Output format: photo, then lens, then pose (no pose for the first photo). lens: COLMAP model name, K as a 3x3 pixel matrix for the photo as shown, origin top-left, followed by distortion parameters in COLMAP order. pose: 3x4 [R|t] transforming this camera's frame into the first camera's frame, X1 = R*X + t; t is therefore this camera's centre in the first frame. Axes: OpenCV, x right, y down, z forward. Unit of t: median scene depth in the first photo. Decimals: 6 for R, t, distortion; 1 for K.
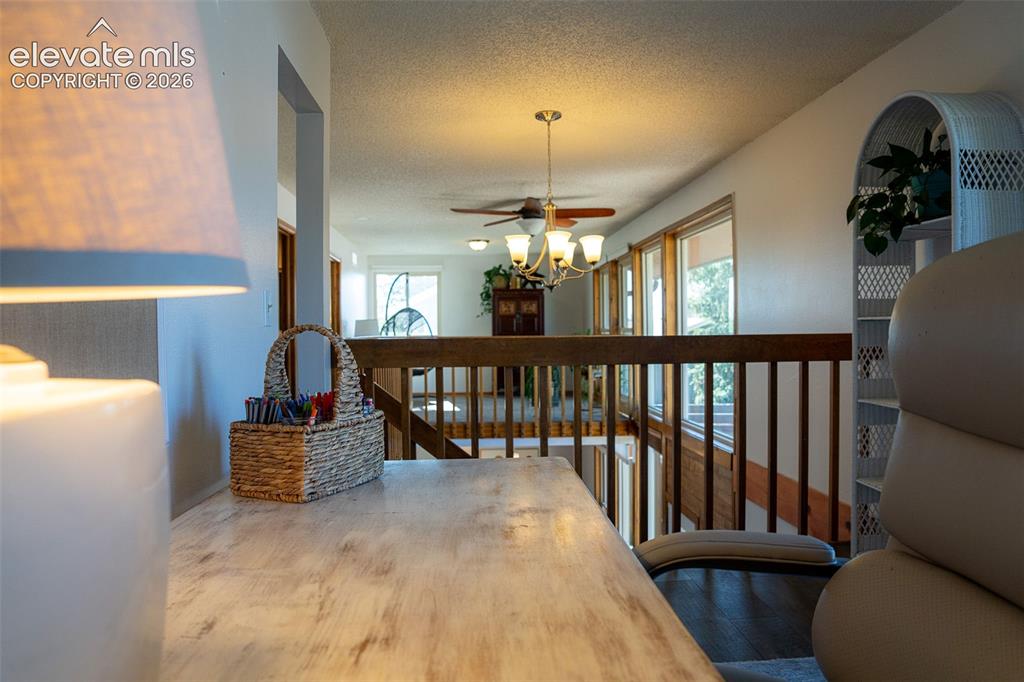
lens RADIAL K [[702.7, 0, 512.0], [0, 702.7, 341.0], [0, 0, 1]] dist [-0.114050, 0.088676]
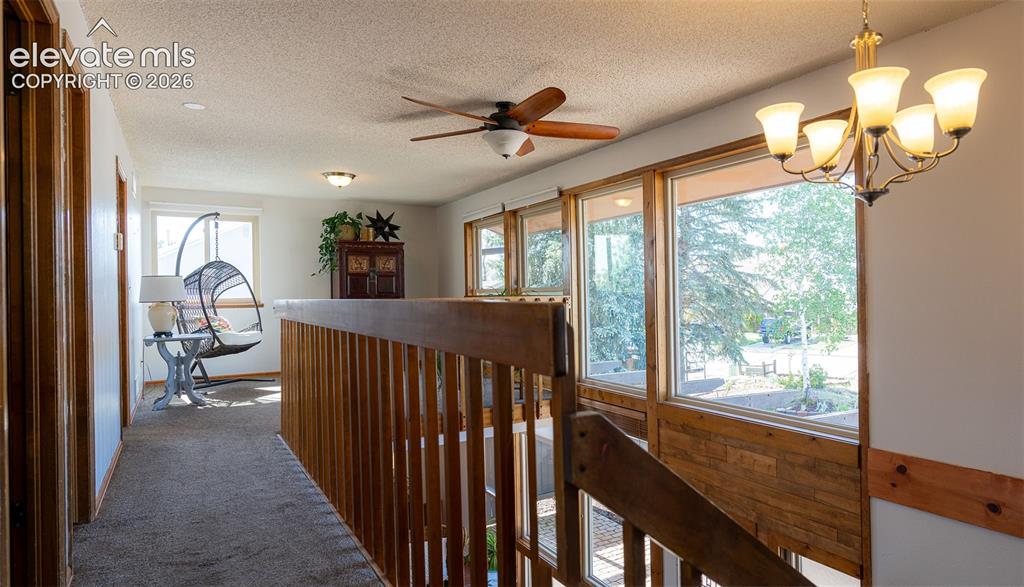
lens RADIAL K [[585.4, 0, 539.6], [0, 585.4, 295.5], [0, 0, 1]] dist [-0.001183, 0.000062]
pose [[0.877169, -0.001496, 0.480180, -0.155396], [0.009524, 0.999853, -0.014284, 0.001072], [-0.480088, 0.017103, 0.877053, 0.313426]]
